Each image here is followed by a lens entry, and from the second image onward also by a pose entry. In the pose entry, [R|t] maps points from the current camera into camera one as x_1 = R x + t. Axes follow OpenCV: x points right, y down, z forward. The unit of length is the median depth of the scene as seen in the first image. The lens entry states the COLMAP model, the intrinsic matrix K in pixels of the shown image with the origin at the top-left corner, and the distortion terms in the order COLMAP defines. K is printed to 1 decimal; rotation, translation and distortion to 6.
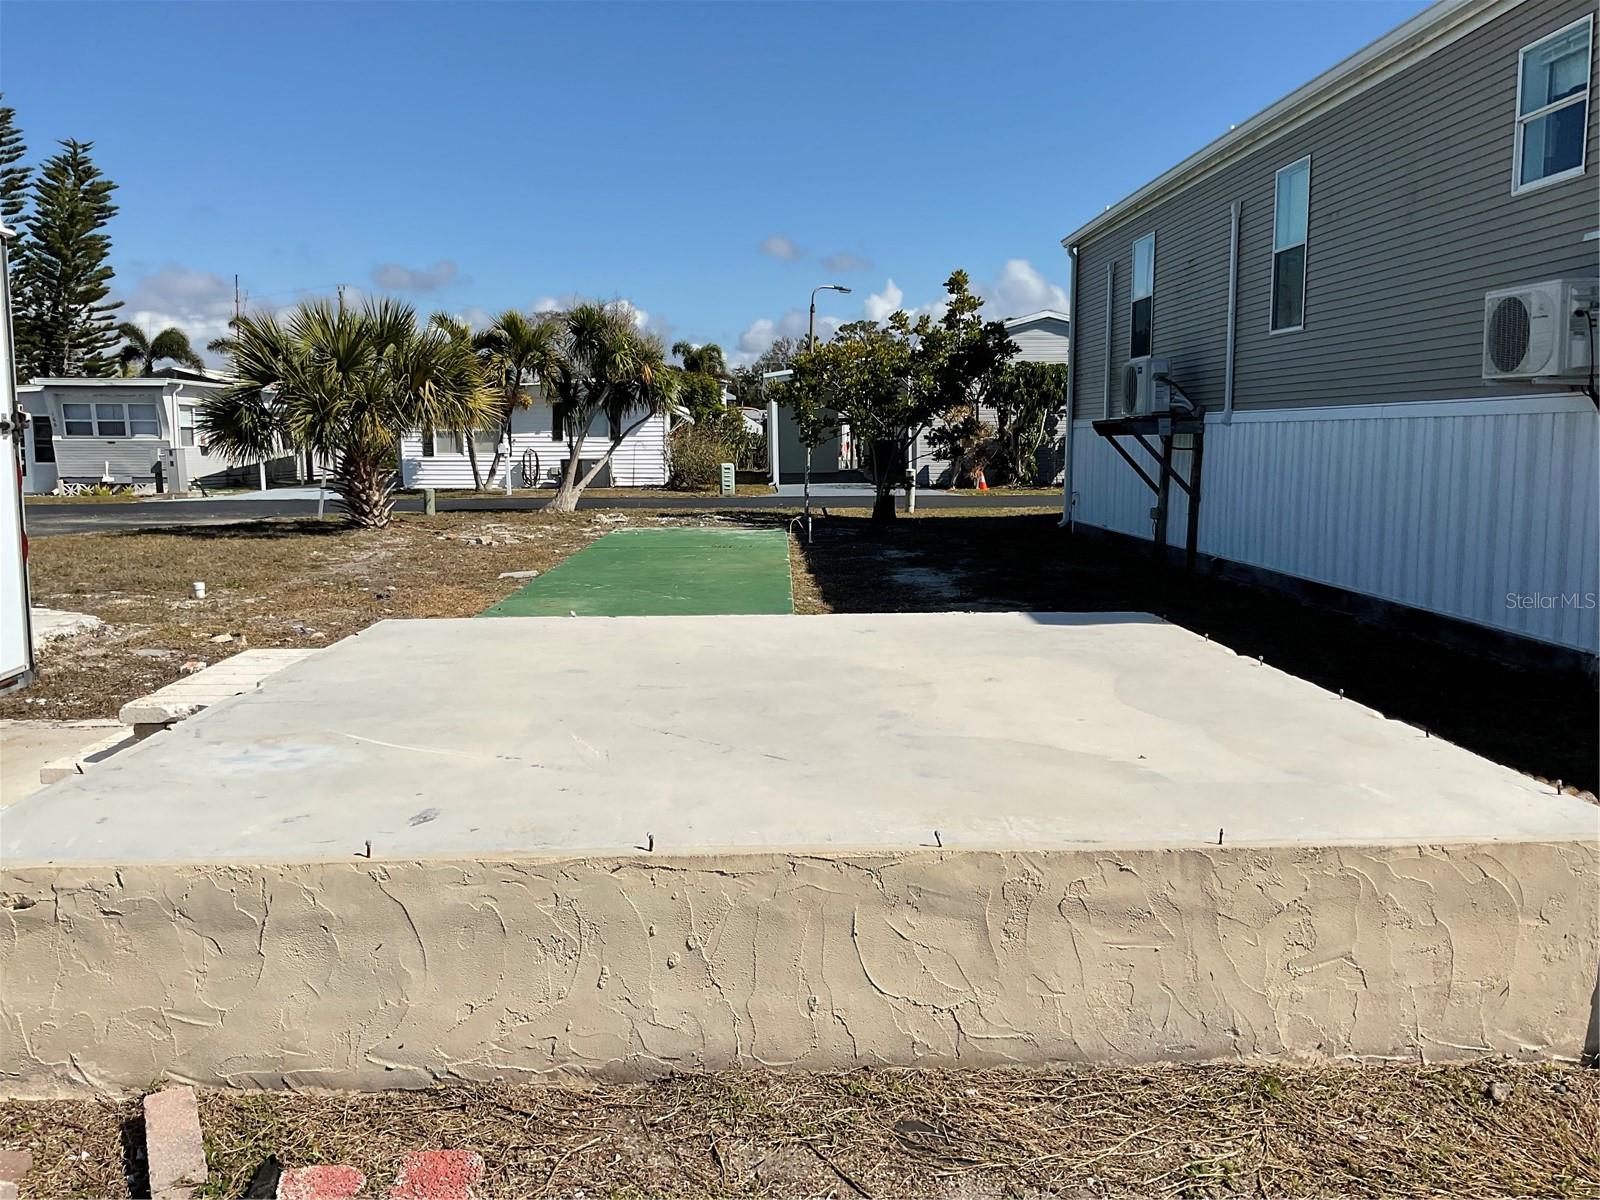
lens RADIAL K [[1338.1, 0, 800.0], [0, 1338.1, 600.0], [0, 0, 1]] dist [0.044231, -0.156057]
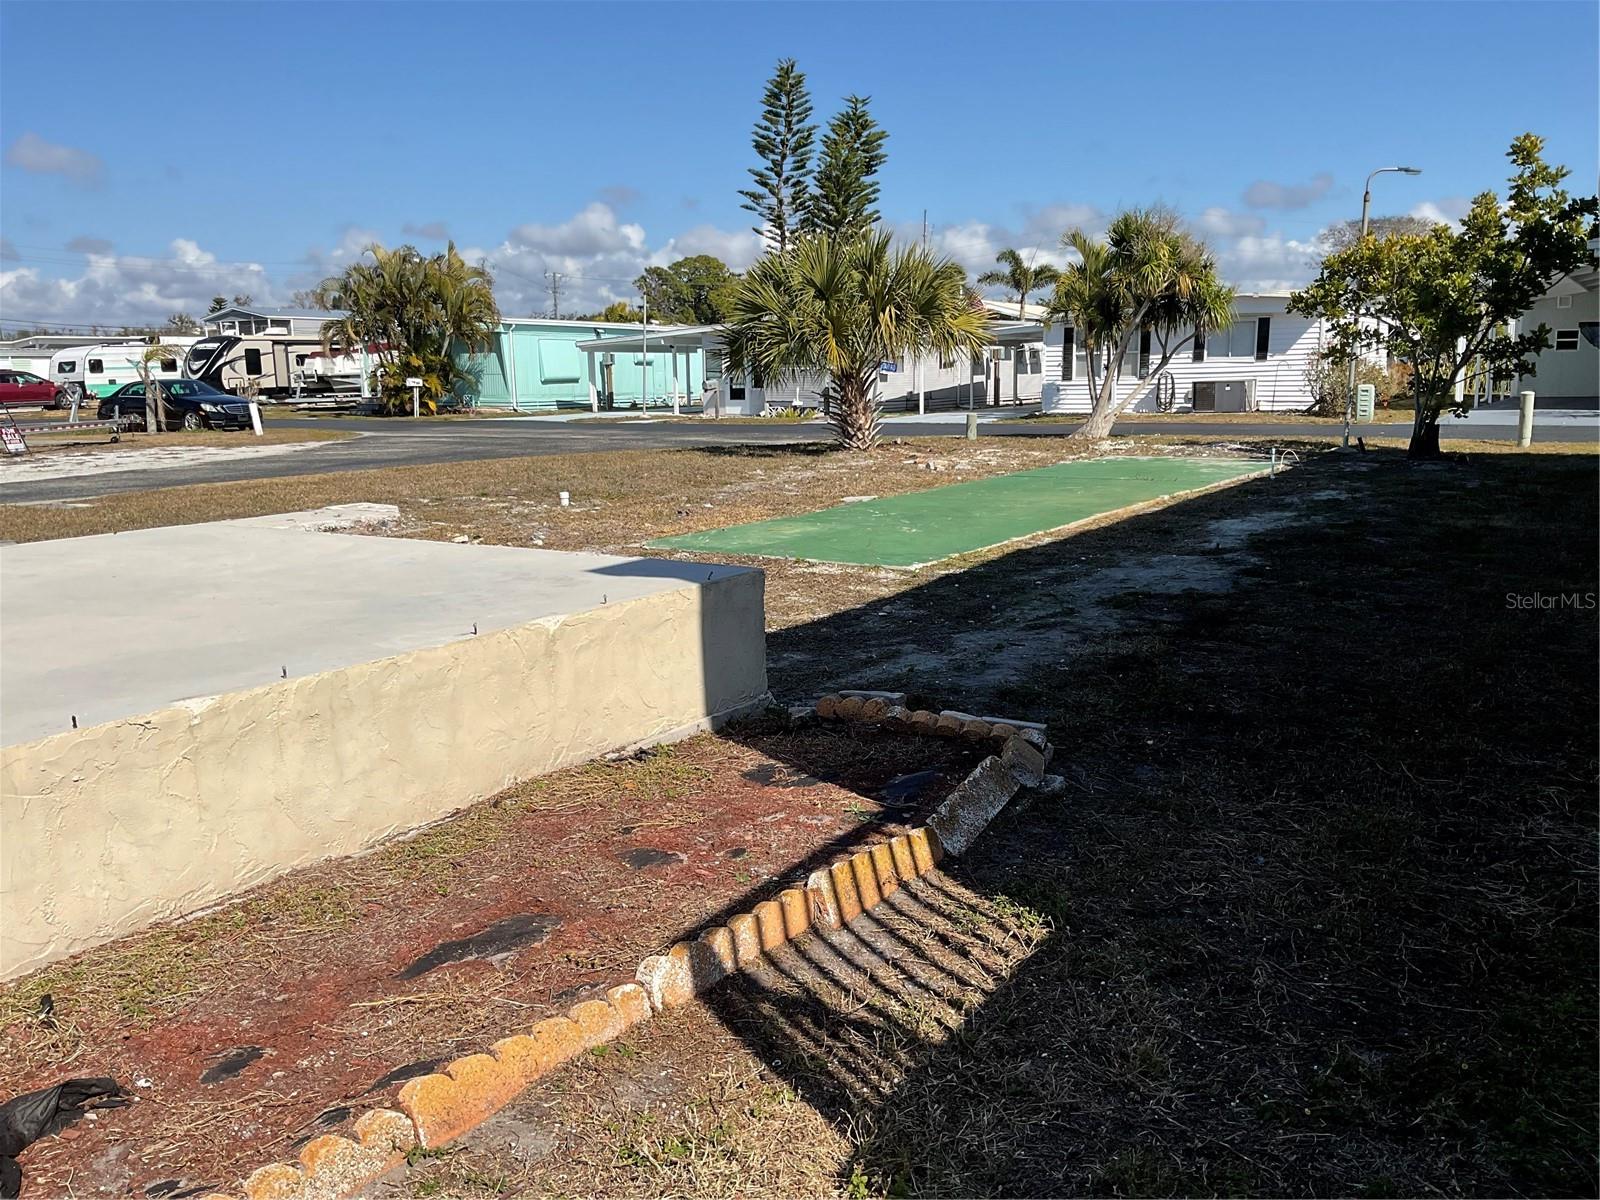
lens RADIAL K [[1338.1, 0, 800.0], [0, 1338.1, 600.0], [0, 0, 1]] dist [0.044231, -0.156057]
pose [[0.788639, 0.089753, -0.608271, 0.193888], [-0.055805, 0.995654, 0.074561, -0.008222], [0.612319, -0.024857, 0.790220, 0.092266]]
